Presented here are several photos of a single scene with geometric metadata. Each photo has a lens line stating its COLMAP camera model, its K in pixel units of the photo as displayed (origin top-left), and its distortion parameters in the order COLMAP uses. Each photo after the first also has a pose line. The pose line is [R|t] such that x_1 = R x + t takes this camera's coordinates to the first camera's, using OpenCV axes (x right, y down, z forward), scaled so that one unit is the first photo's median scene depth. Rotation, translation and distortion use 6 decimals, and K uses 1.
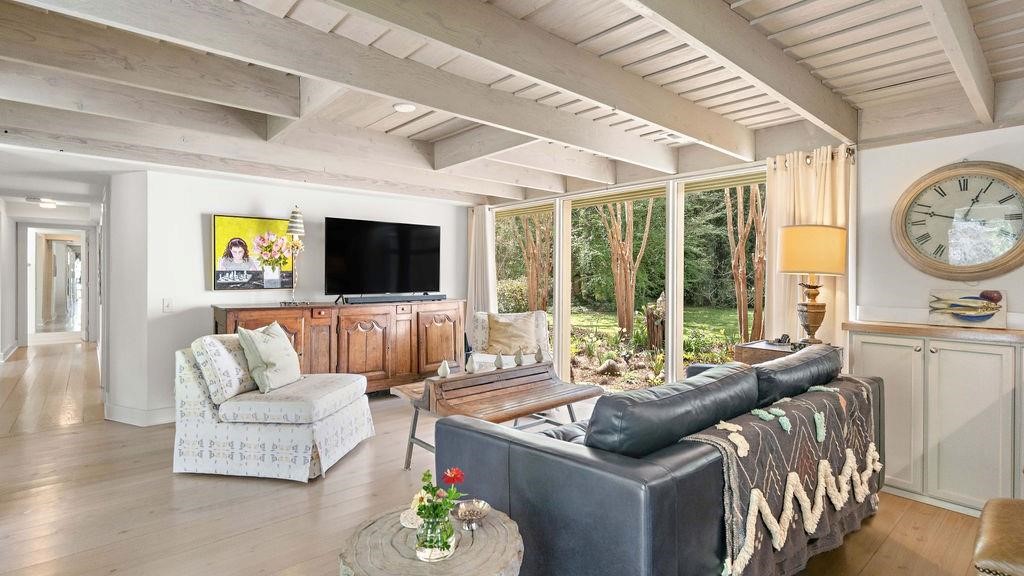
lens RADIAL K [[478.8, 0, 518.8], [0, 478.8, 290.1], [0, 0, 1]] dist [0.000194, 0.000032]
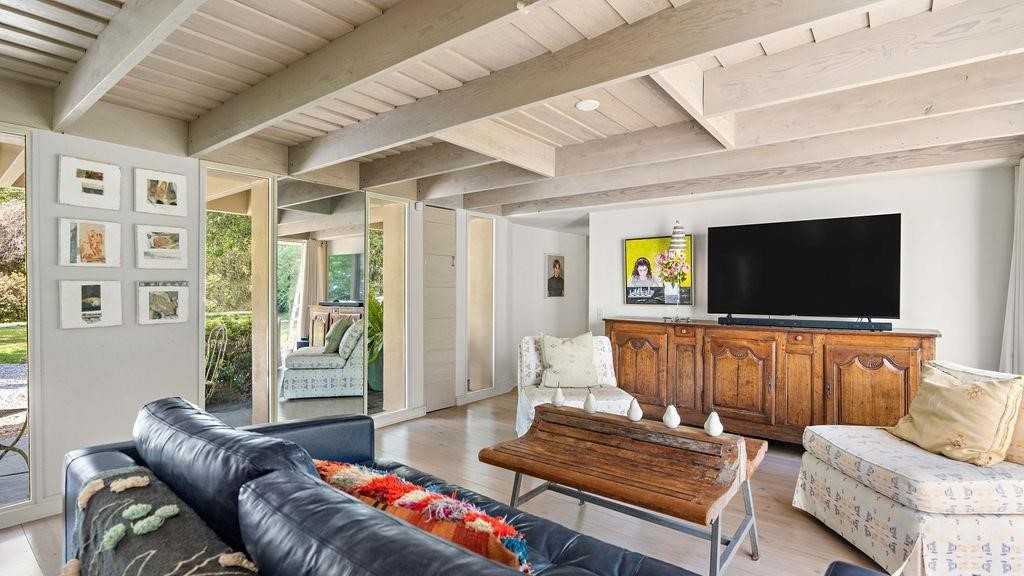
lens RADIAL K [[478.8, 0, 518.8], [0, 478.8, 290.1], [0, 0, 1]] dist [0.000194, 0.000032]
pose [[0.177572, -0.005112, -0.984095, 0.444268], [-0.038113, 0.999201, -0.012067, -0.008771], [0.983369, 0.039649, 0.177235, 0.505948]]
